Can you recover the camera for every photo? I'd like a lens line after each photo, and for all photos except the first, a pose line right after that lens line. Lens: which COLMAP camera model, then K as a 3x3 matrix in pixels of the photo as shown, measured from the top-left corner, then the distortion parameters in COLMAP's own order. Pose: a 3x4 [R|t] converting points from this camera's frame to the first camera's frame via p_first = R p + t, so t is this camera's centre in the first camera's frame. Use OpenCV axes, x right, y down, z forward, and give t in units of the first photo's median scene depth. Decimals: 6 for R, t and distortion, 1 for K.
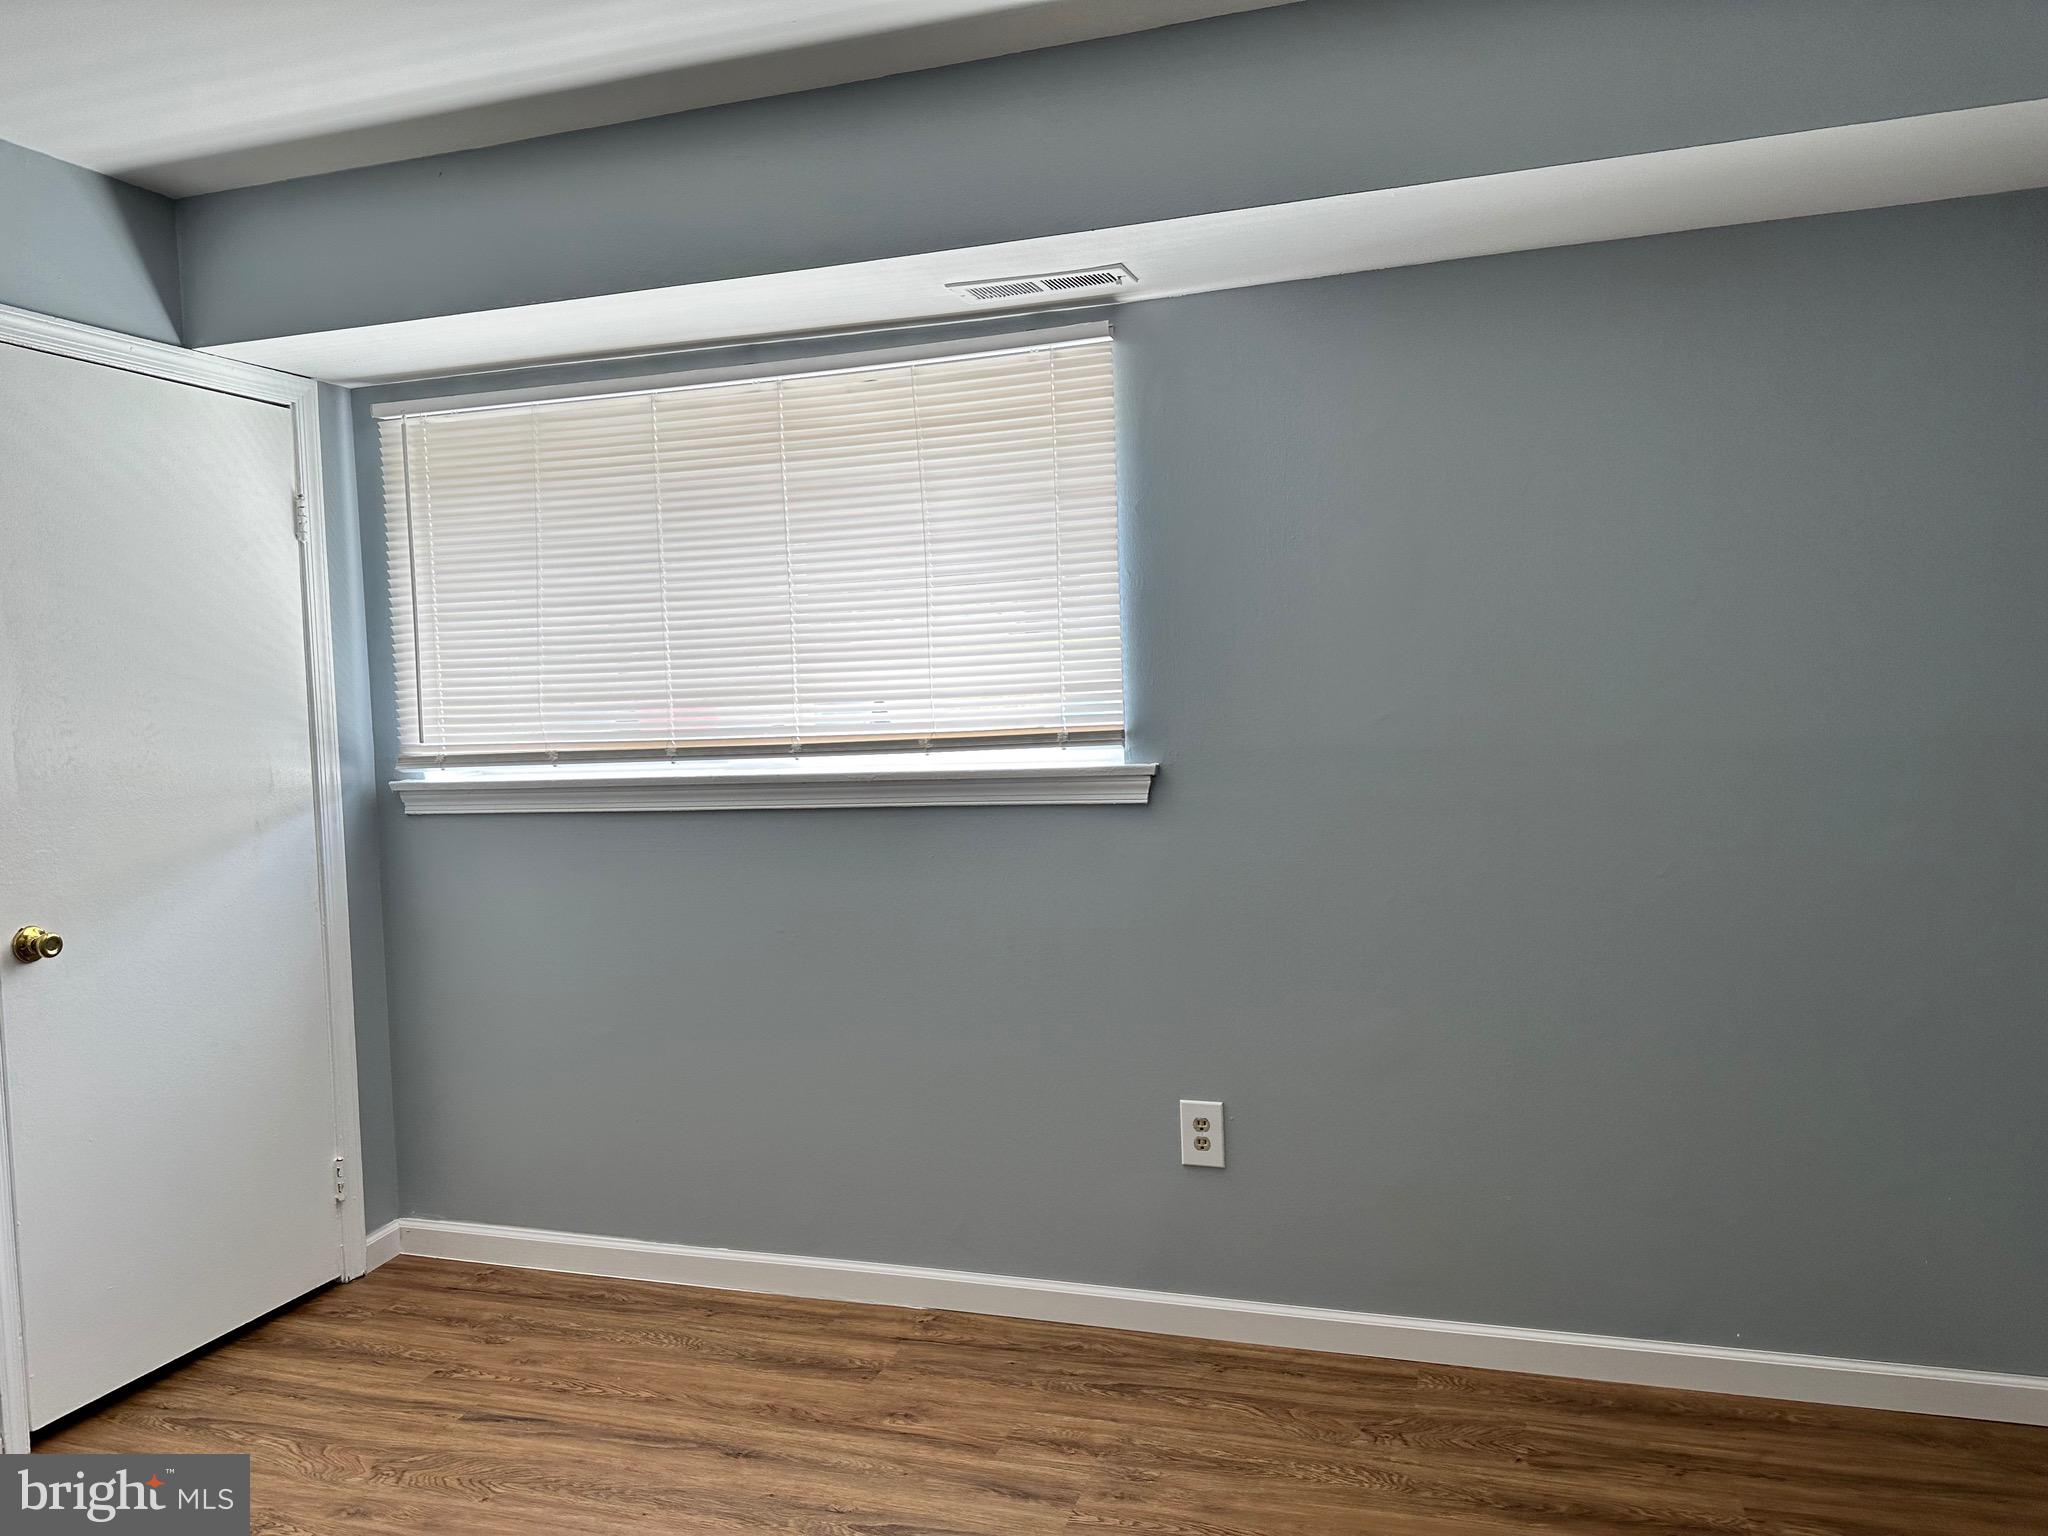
lens RADIAL K [[1441.4, 0, 1017.6], [0, 1441.4, 767.8], [0, 0, 1]] dist [0.066704, -0.088957]
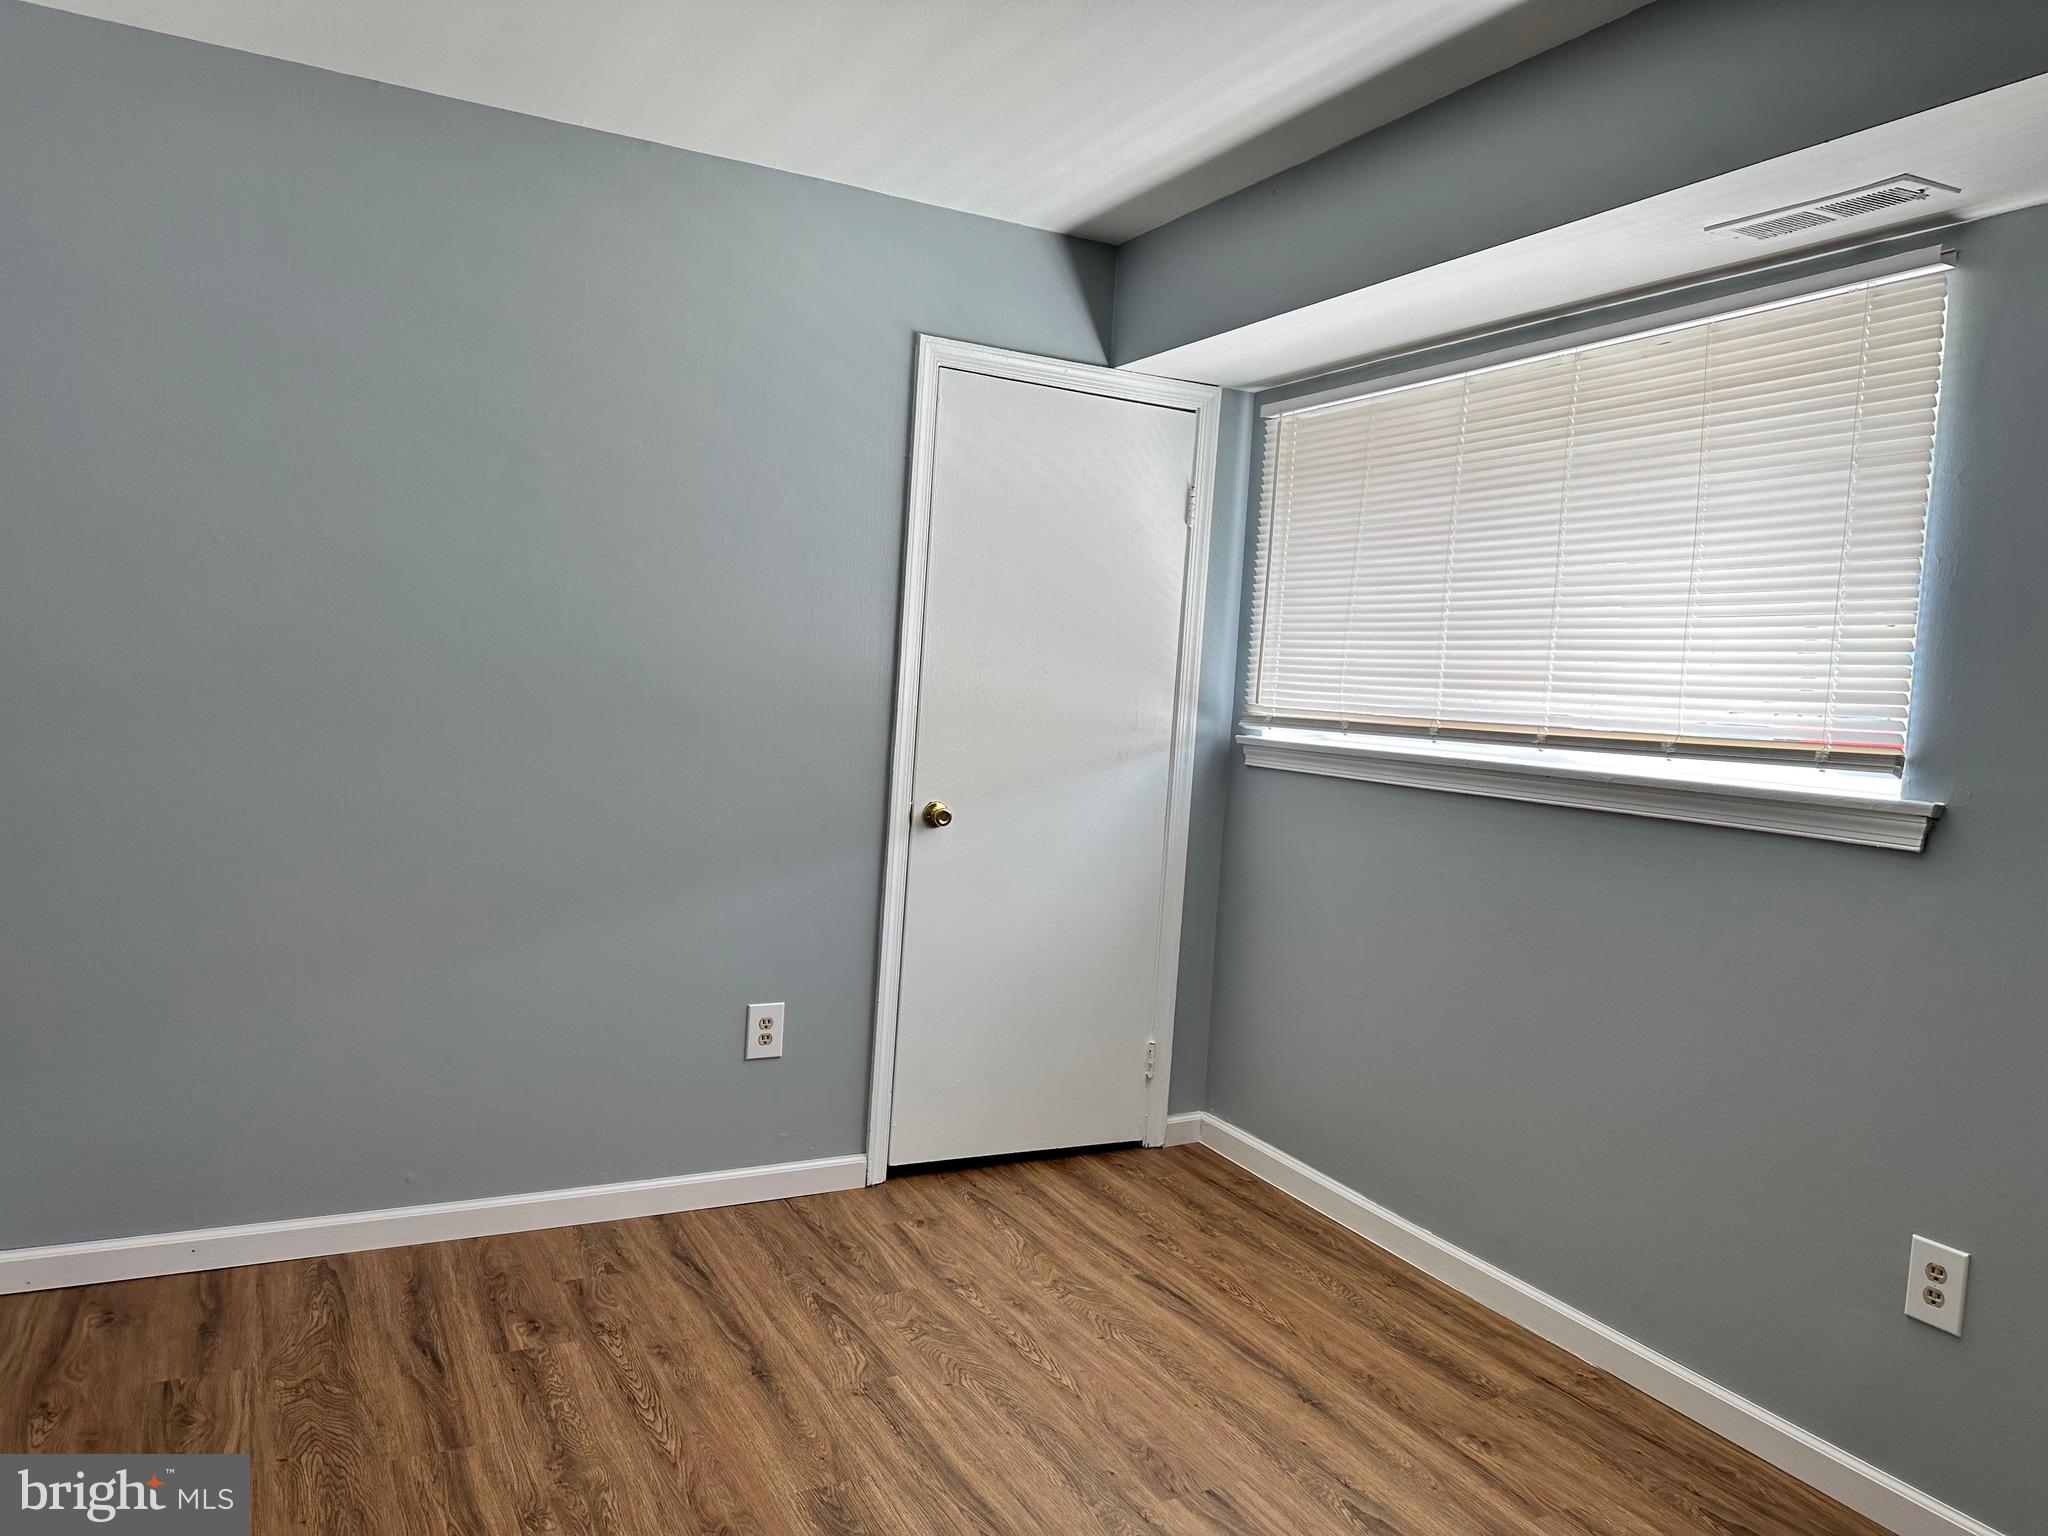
lens RADIAL K [[1441.4, 0, 1030.9], [0, 1441.4, 765.6], [0, 0, 1]] dist [0.066704, -0.088957]
pose [[0.703455, 0.120310, -0.700483, 0.299064], [-0.121639, 0.991407, 0.048123, -0.001260], [0.700254, 0.051354, 0.712044, 0.089806]]
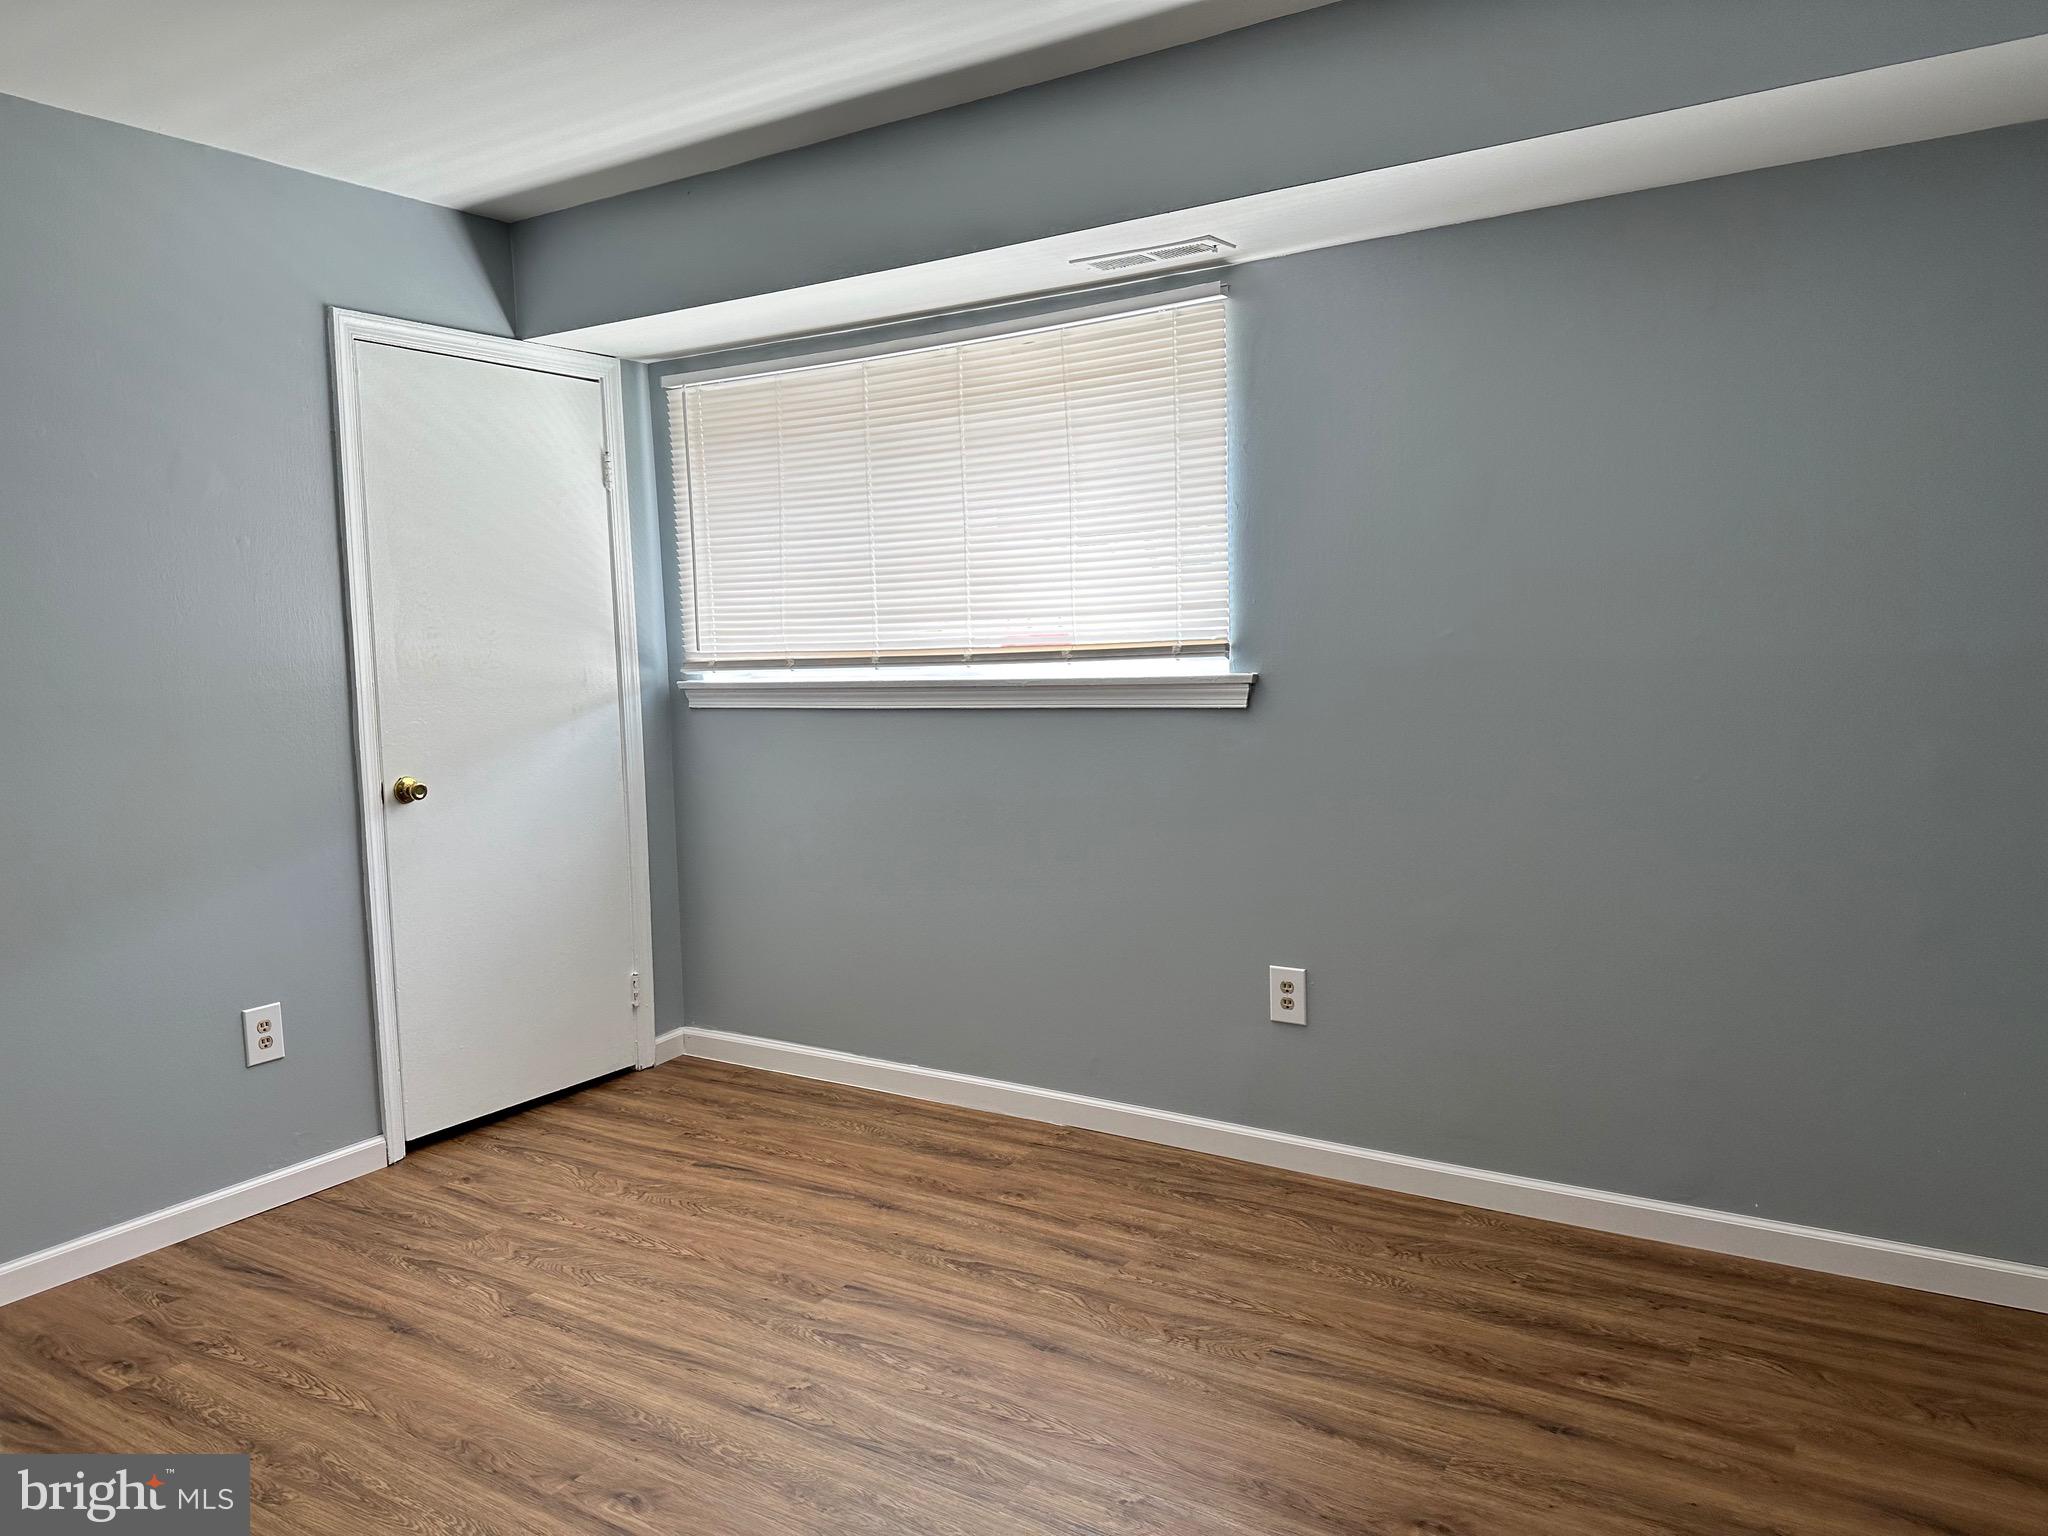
lens RADIAL K [[1441.4, 0, 1028.3], [0, 1441.4, 777.3], [0, 0, 1]] dist [0.066704, -0.088957]
pose [[0.966599, 0.032922, -0.254172, 0.214427], [-0.018661, 0.998124, 0.058316, 0.016104], [0.255615, -0.051625, 0.965399, -0.156094]]
